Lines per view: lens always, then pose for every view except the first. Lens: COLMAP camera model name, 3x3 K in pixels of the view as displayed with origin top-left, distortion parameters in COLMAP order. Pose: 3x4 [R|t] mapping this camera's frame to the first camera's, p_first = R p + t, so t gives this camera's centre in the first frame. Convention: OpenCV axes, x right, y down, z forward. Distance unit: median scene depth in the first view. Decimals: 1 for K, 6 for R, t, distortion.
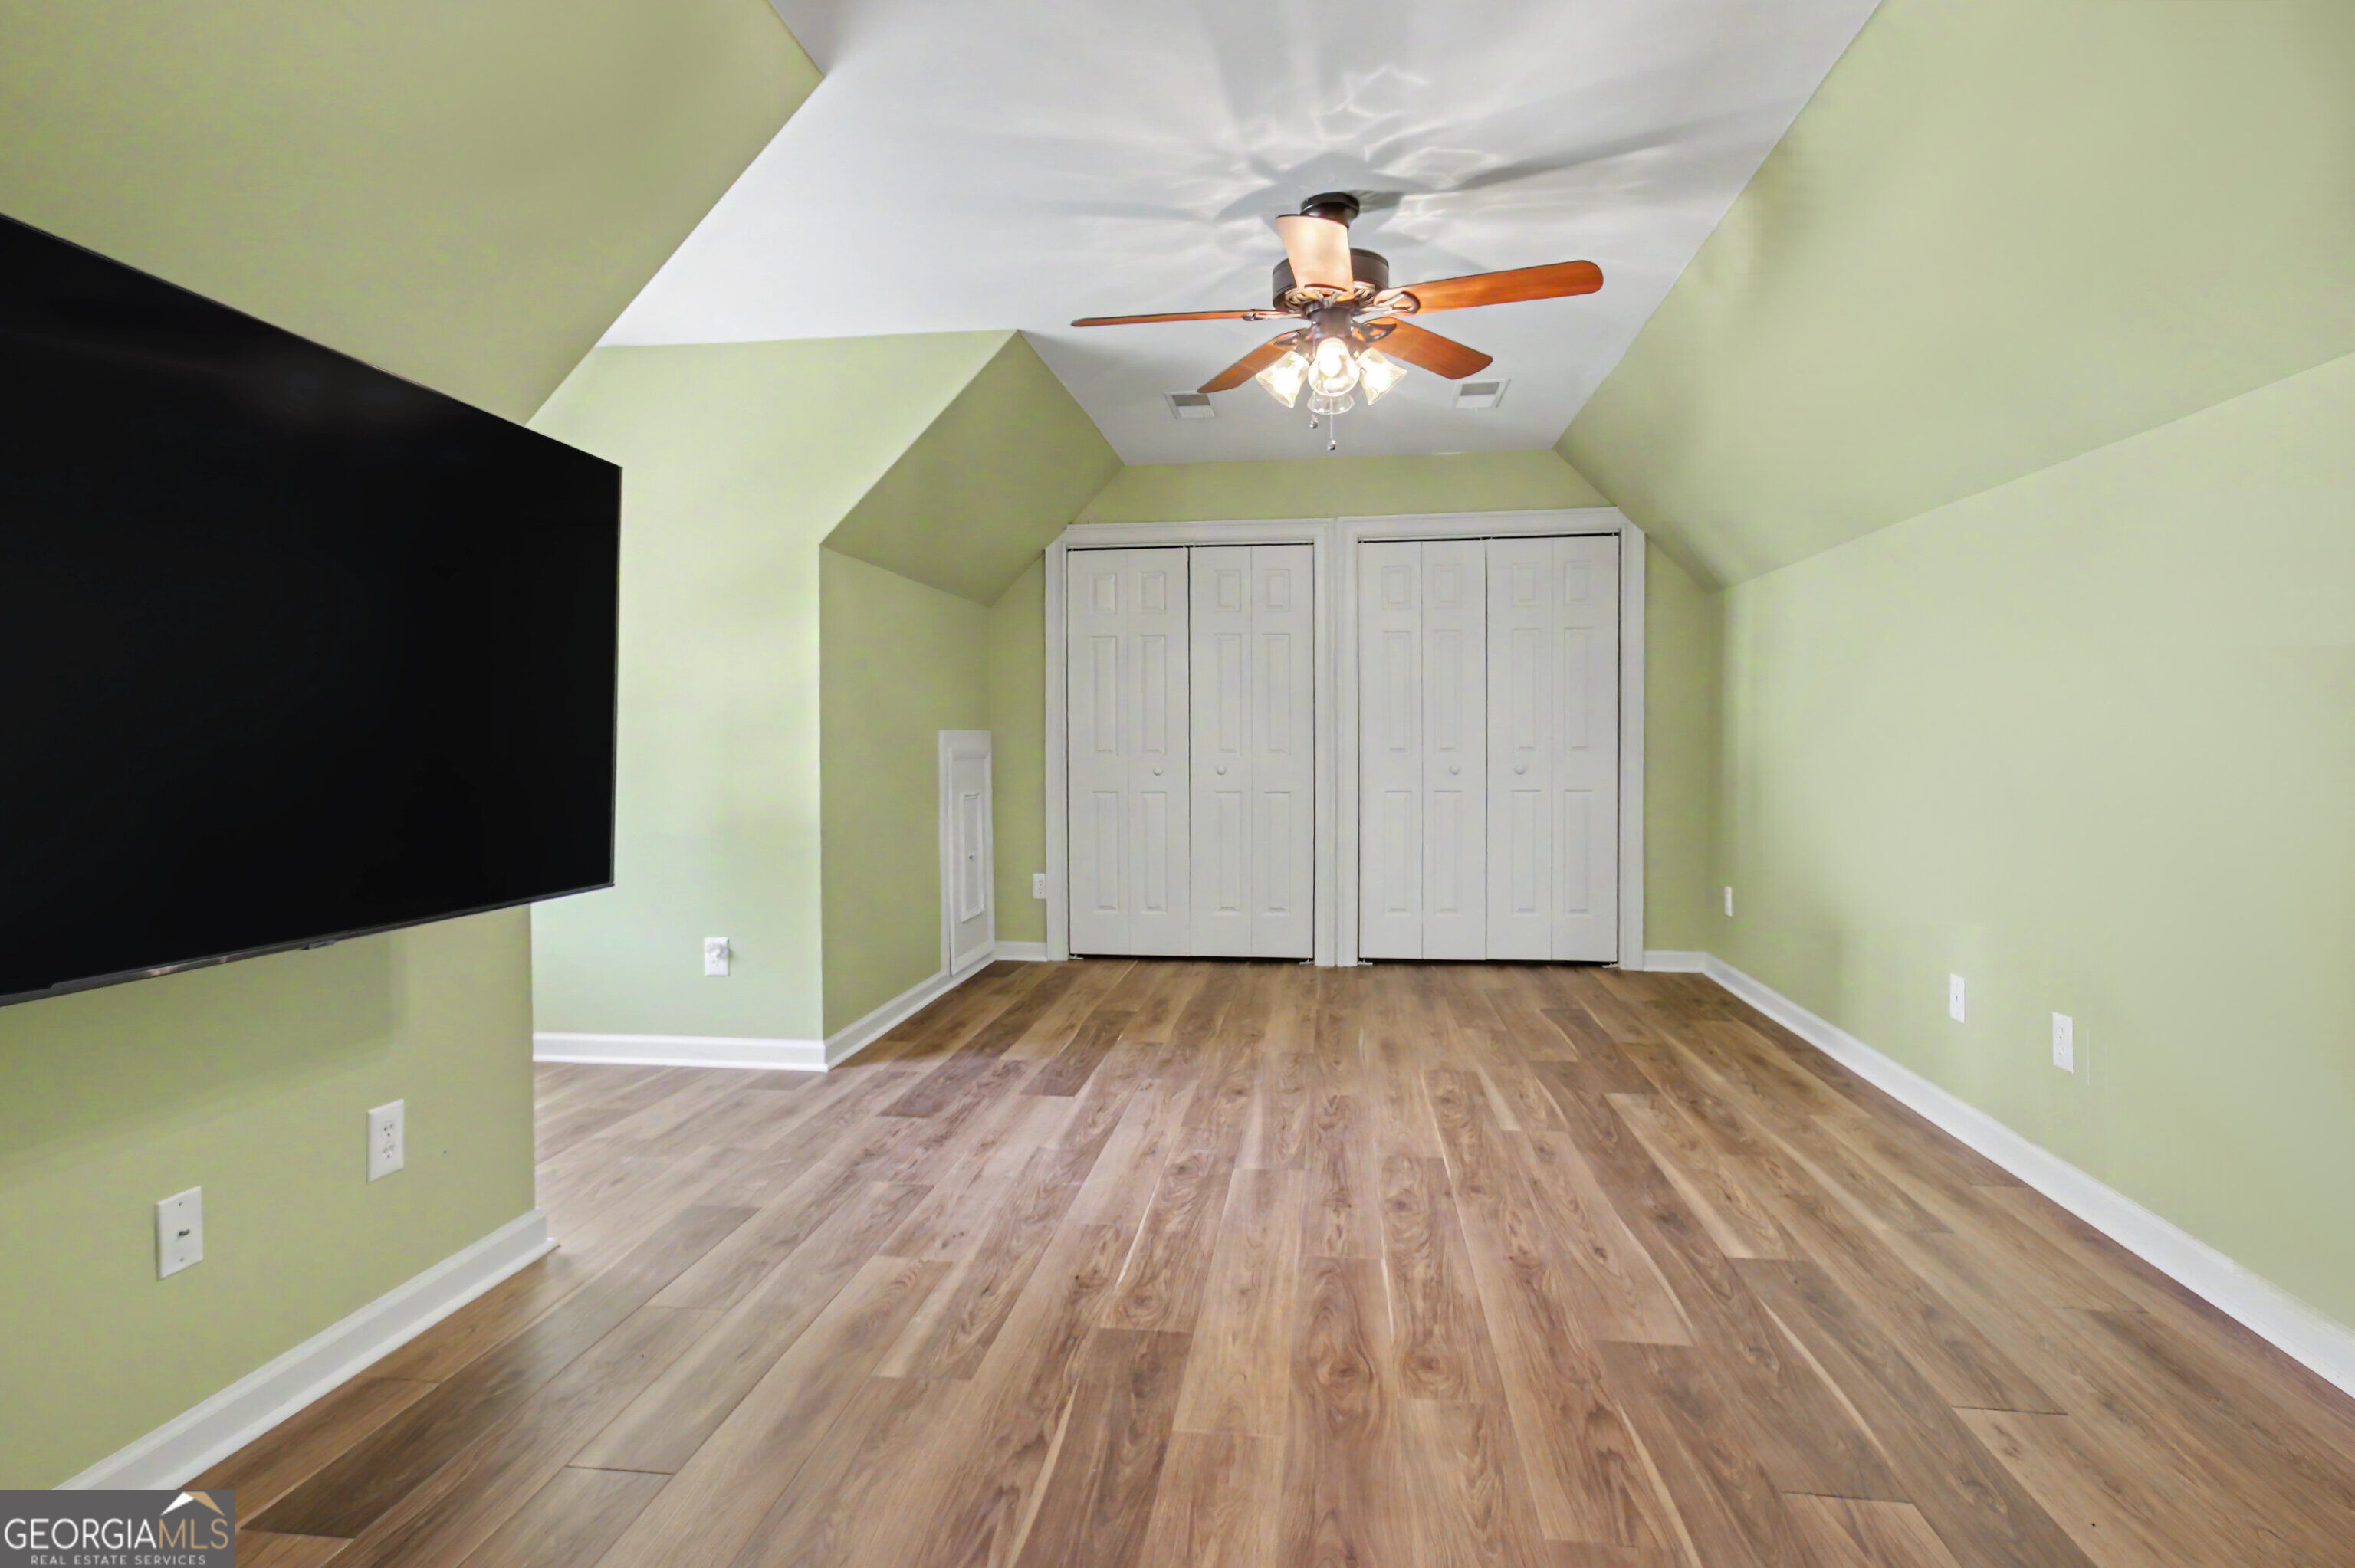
lens RADIAL K [[1247.0, 0, 1172.7], [0, 1247.0, 782.6], [0, 0, 1]] dist [0.001291, 0.002504]
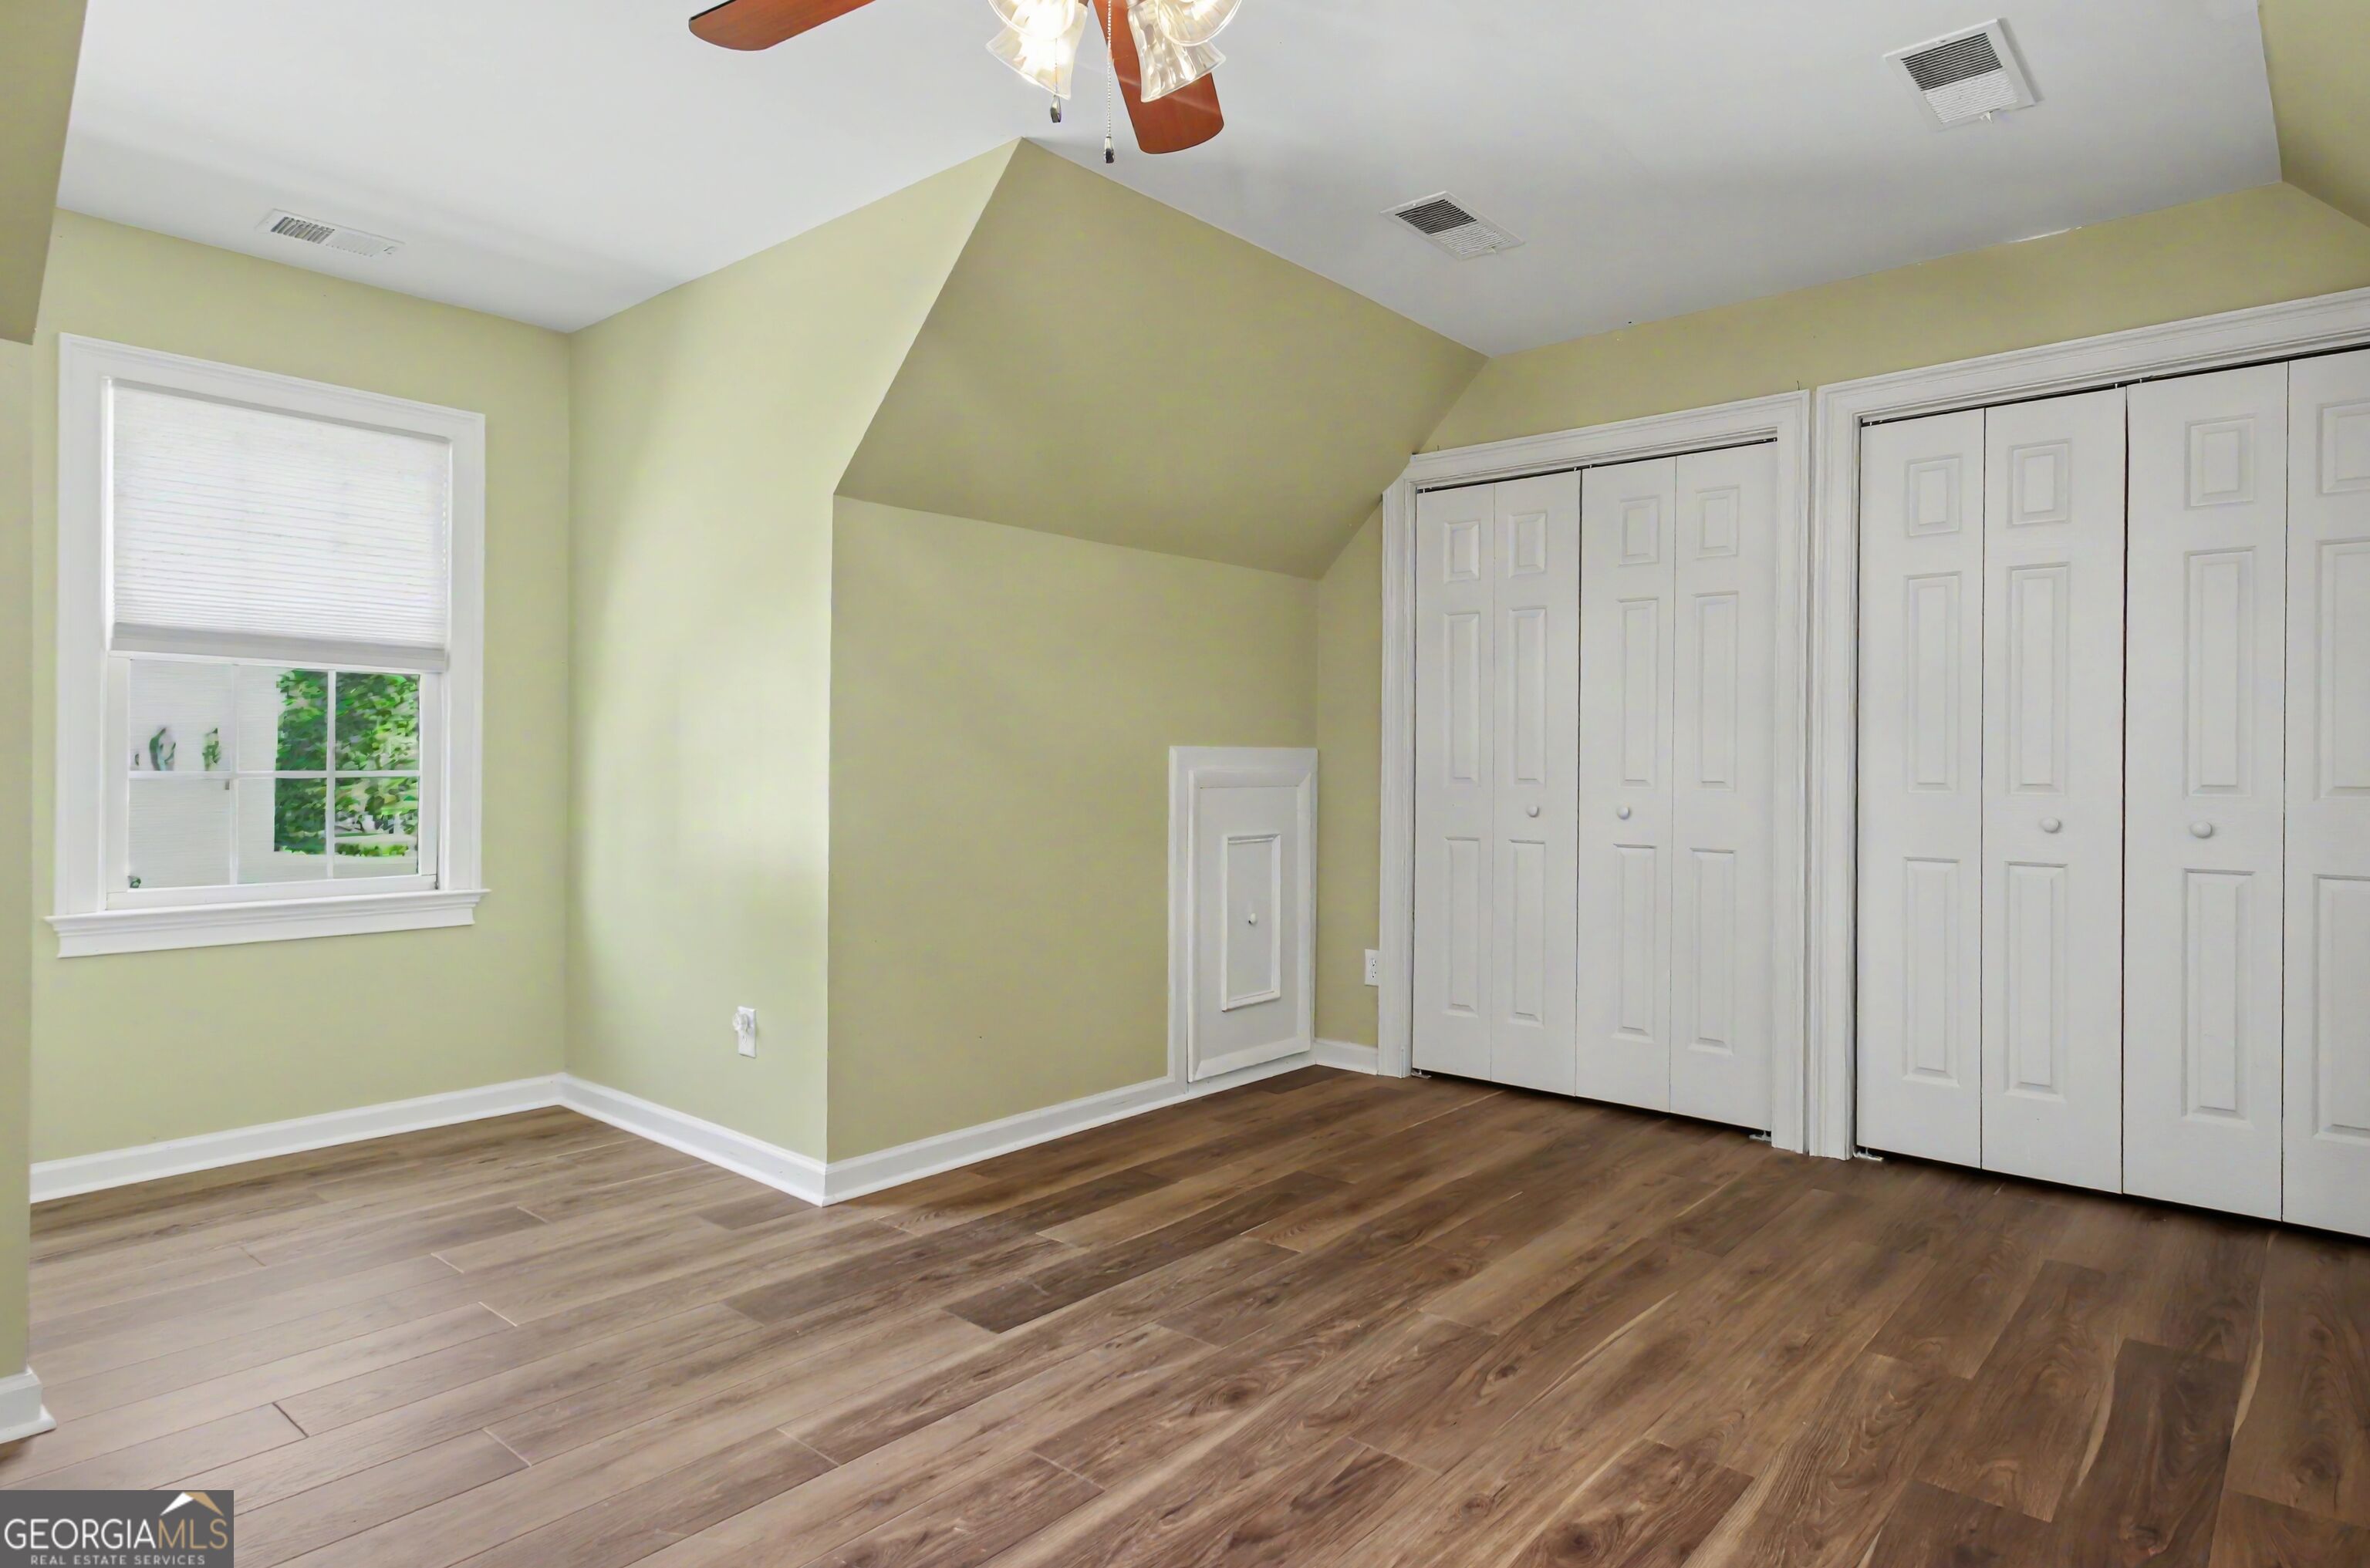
lens RADIAL K [[1339.5, 0, 1199.5], [0, 1339.5, 768.2], [0, 0, 1]] dist [0.016087, 0.001865]
pose [[0.838720, 0.010066, -0.544471, 0.427453], [-0.028213, 0.999290, -0.024986, -0.015762], [0.543832, 0.036317, 0.838408, 0.575167]]
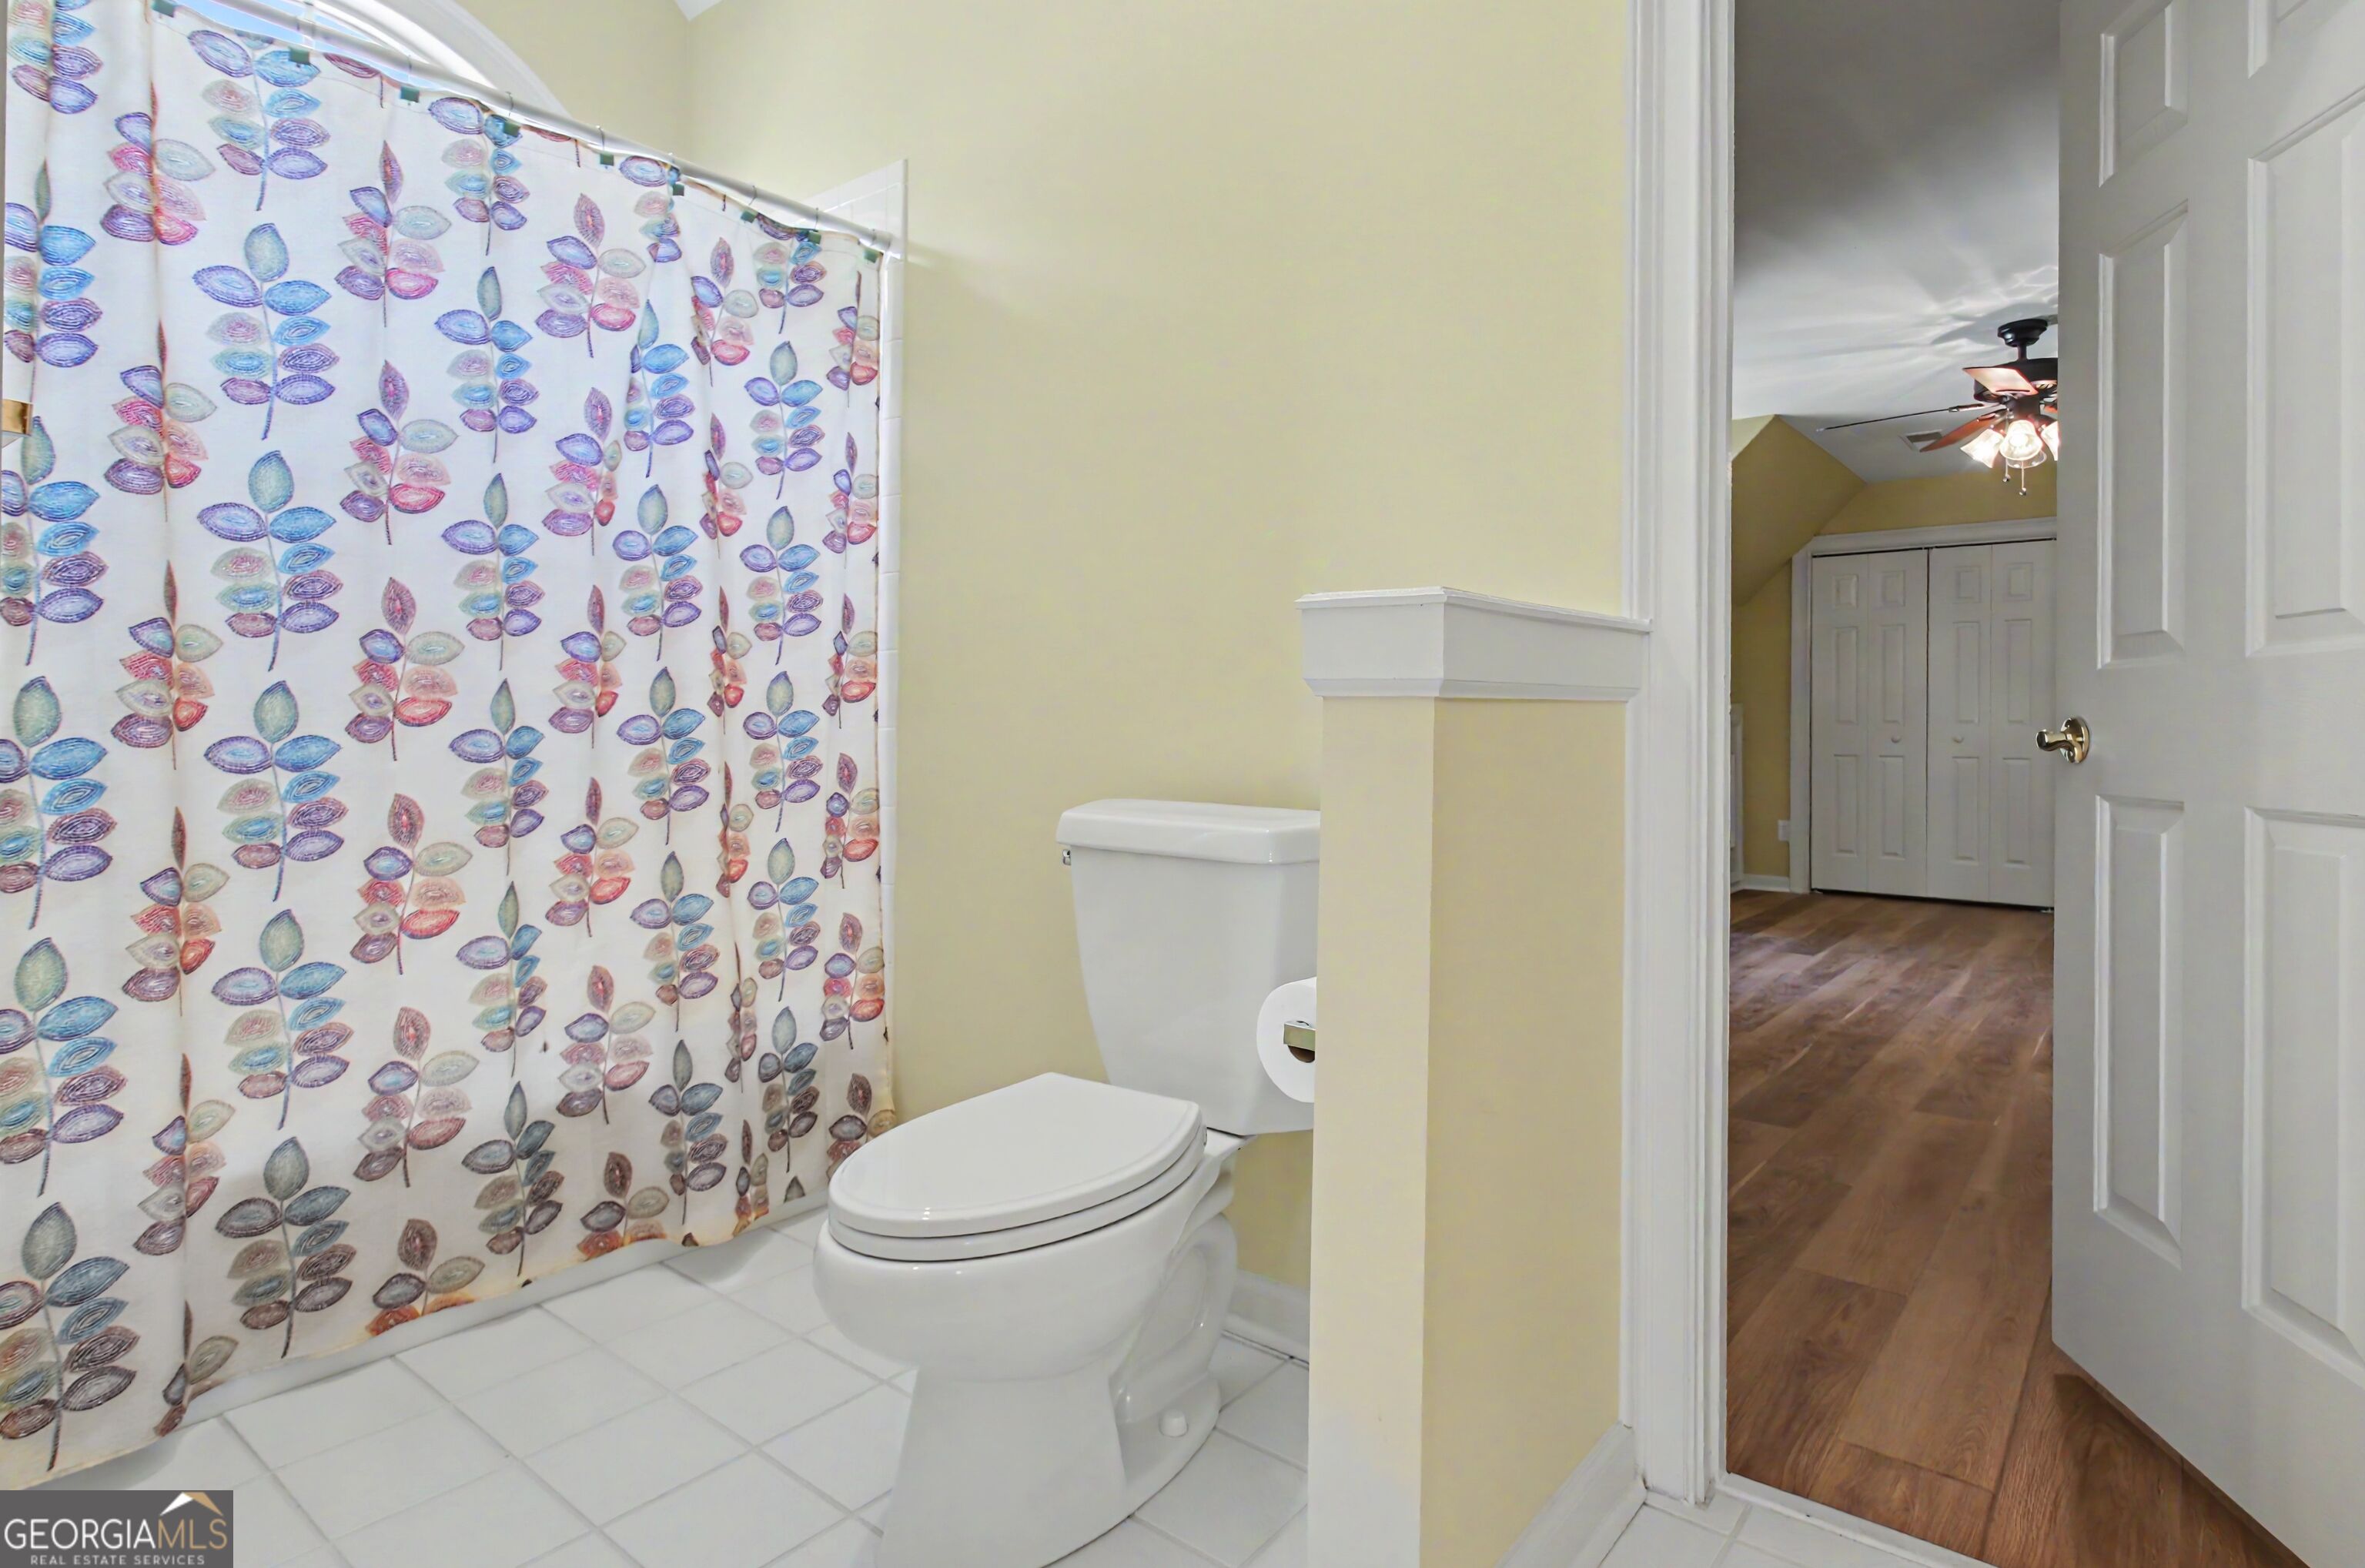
lens RADIAL K [[1252.4, 0, 1177.6], [0, 1252.4, 717.9], [0, 0, 1]] dist [0.001291, 0.002504]
pose [[0.852586, 0.007753, -0.522529, 0.053956], [-0.031129, 0.998868, -0.035972, 0.067368], [0.521658, 0.046935, 0.851863, -0.696635]]
